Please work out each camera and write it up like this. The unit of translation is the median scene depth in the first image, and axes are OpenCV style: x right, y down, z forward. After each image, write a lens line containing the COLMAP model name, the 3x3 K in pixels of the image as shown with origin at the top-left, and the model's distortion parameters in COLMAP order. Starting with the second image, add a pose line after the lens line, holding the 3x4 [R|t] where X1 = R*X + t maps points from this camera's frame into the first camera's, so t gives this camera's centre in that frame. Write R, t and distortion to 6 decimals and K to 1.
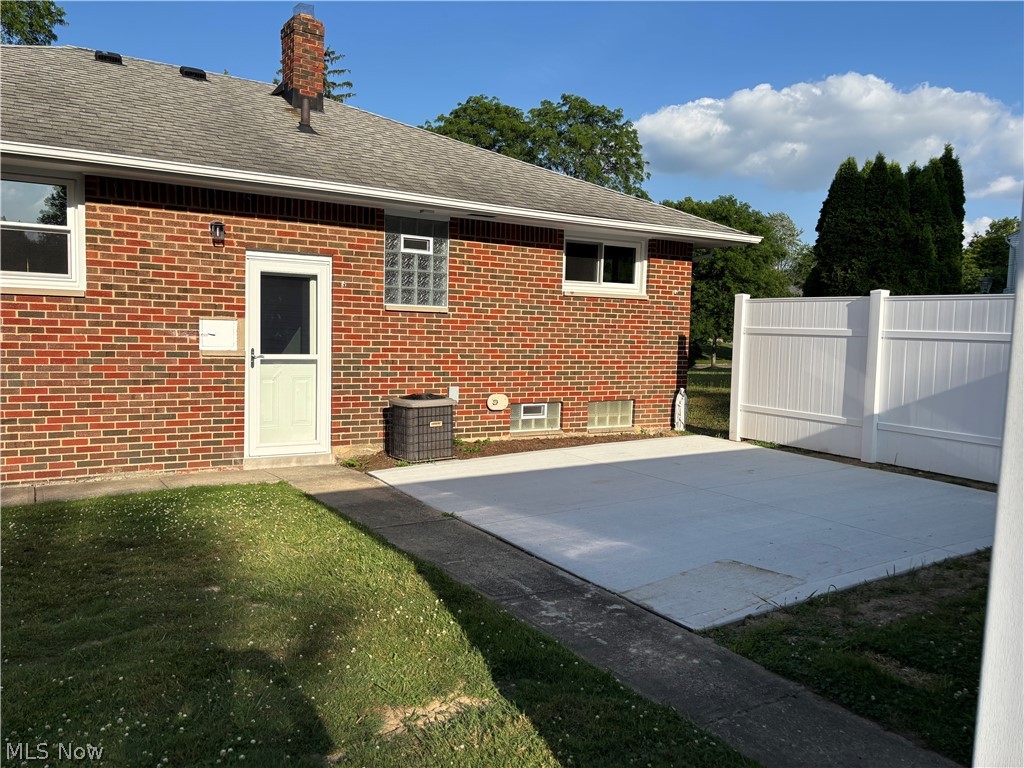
lens RADIAL K [[778.7, 0, 511.8], [0, 778.7, 383.5], [0, 0, 1]] dist [0.012237, -0.030693]
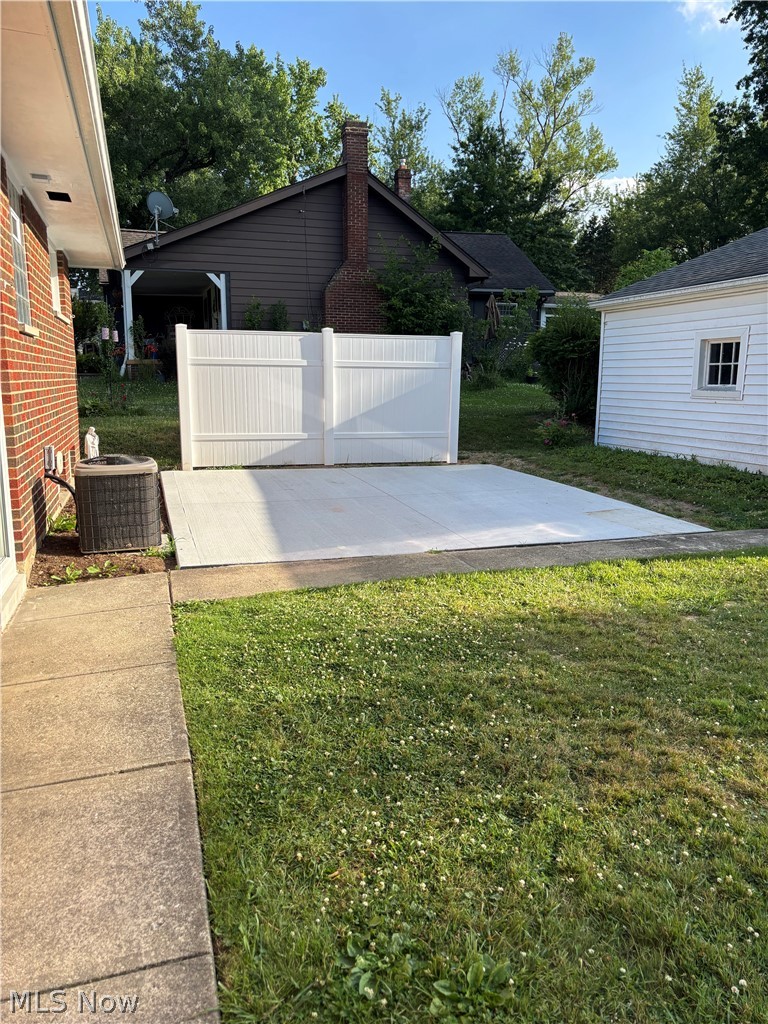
lens RADIAL K [[778.7, 0, 384.6], [0, 778.7, 514.4], [0, 0, 1]] dist [0.012237, -0.030693]
pose [[0.265727, -0.189089, 0.945322, -0.722443], [0.067789, 0.981813, 0.177333, -0.040329], [-0.961662, 0.016960, 0.273713, 0.558110]]
